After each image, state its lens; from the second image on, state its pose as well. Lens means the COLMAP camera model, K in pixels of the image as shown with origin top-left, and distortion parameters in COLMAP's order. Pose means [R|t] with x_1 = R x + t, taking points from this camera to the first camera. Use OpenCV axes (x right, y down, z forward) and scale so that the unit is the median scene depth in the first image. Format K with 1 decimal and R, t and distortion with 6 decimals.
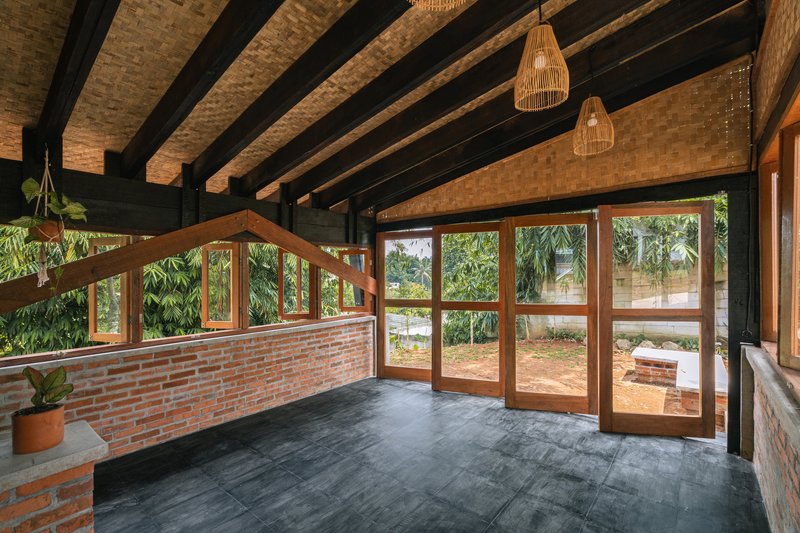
lens RADIAL K [[364.3, 0, 397.0], [0, 364.3, 276.0], [0, 0, 1]] dist [0.027059, -0.000240]
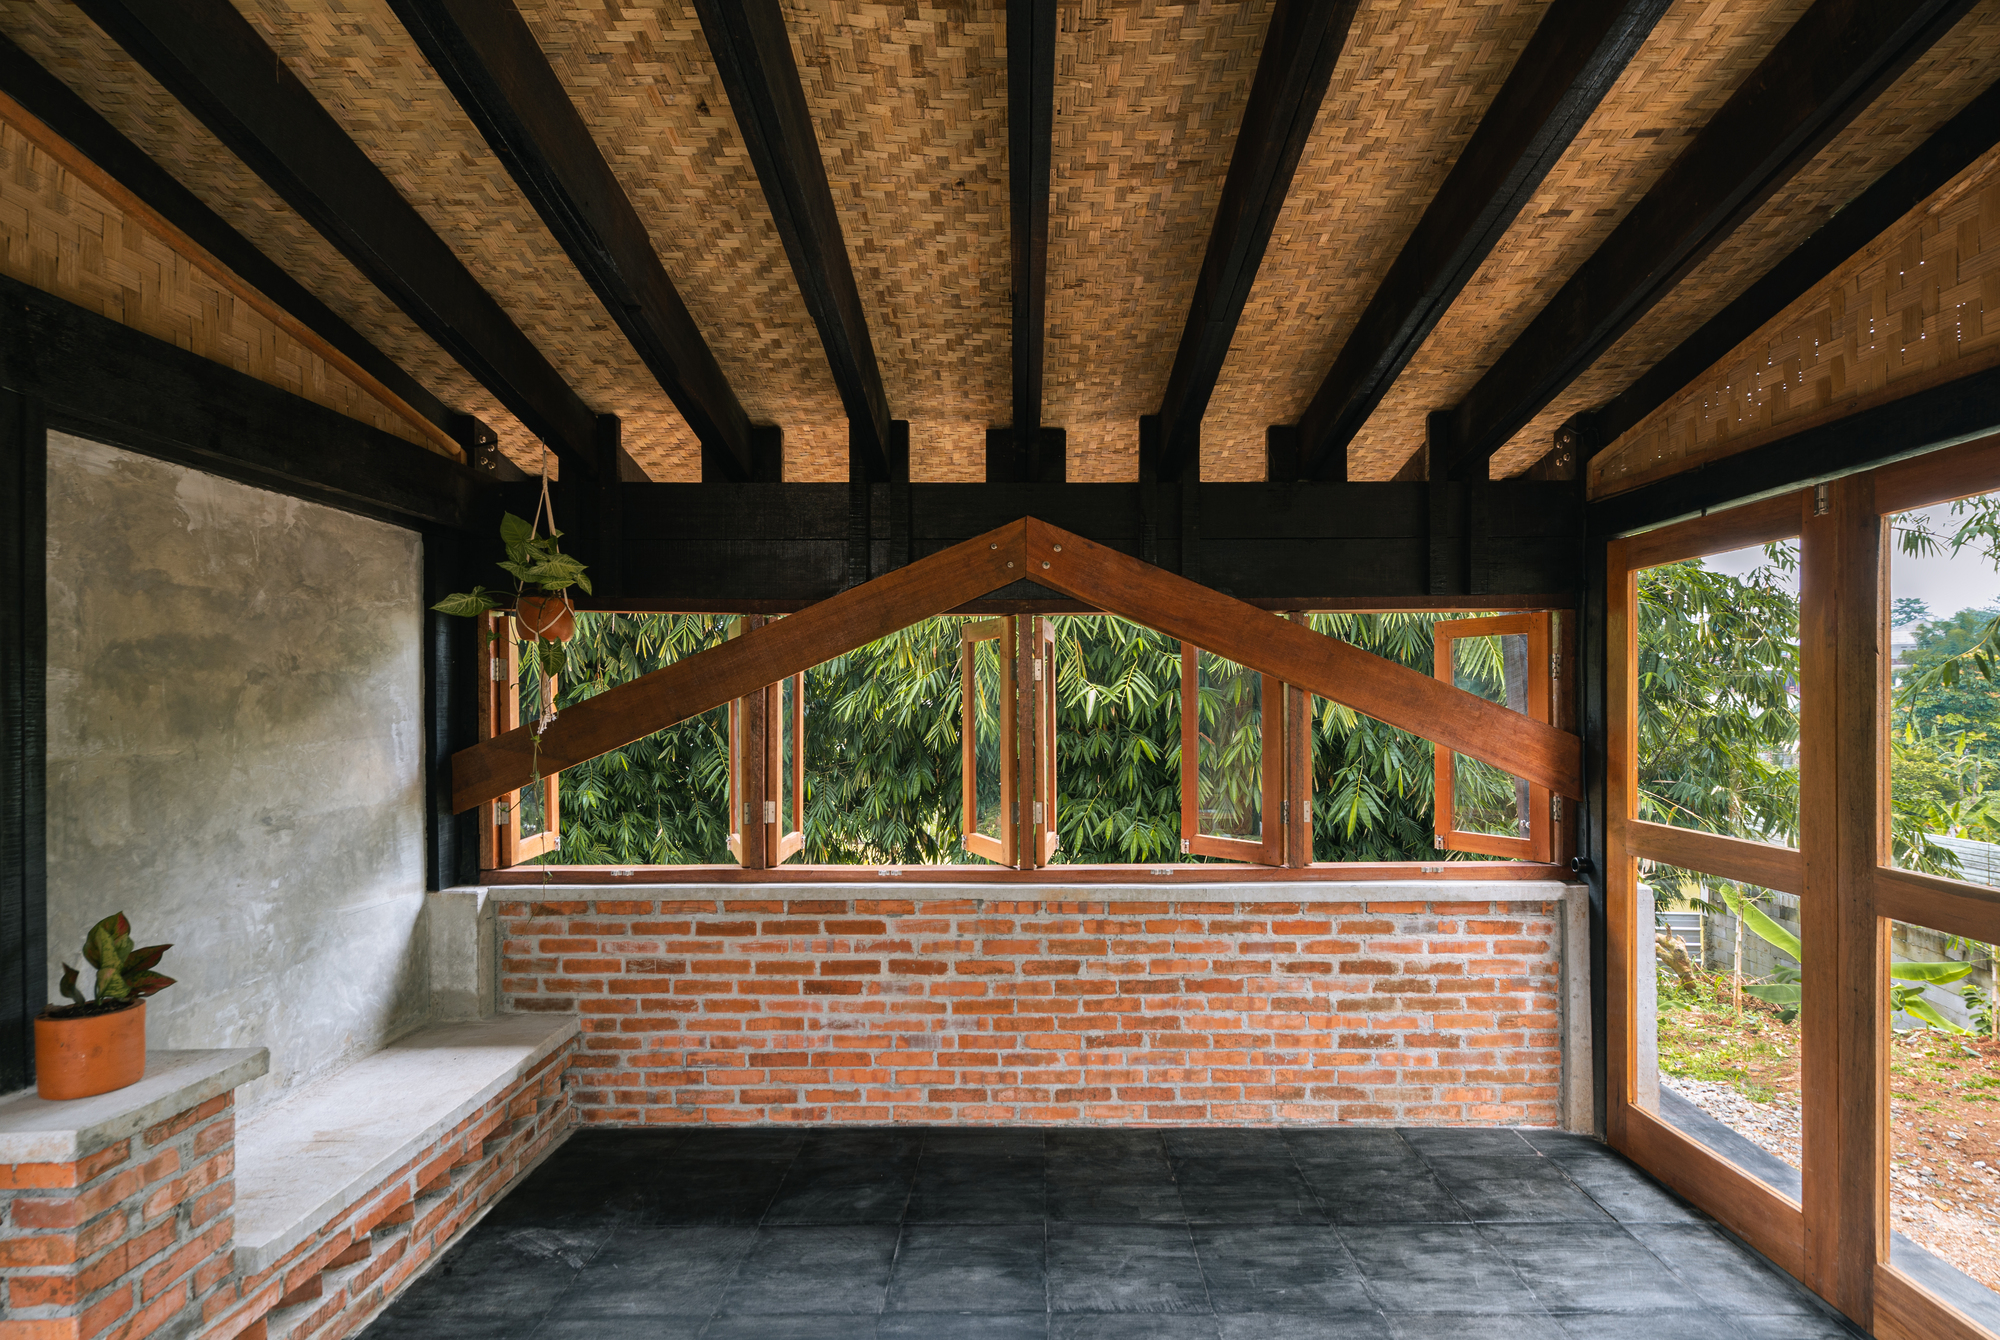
lens RADIAL K [[983.7, 0, 1048.8], [0, 983.7, 706.5], [0, 0, 1]] dist [0.000936, -0.001142]
pose [[0.657627, 0.017068, -0.753150, 0.305179], [-0.012599, 0.999853, 0.011658, -0.018456], [0.753238, 0.001822, 0.657745, 0.452965]]
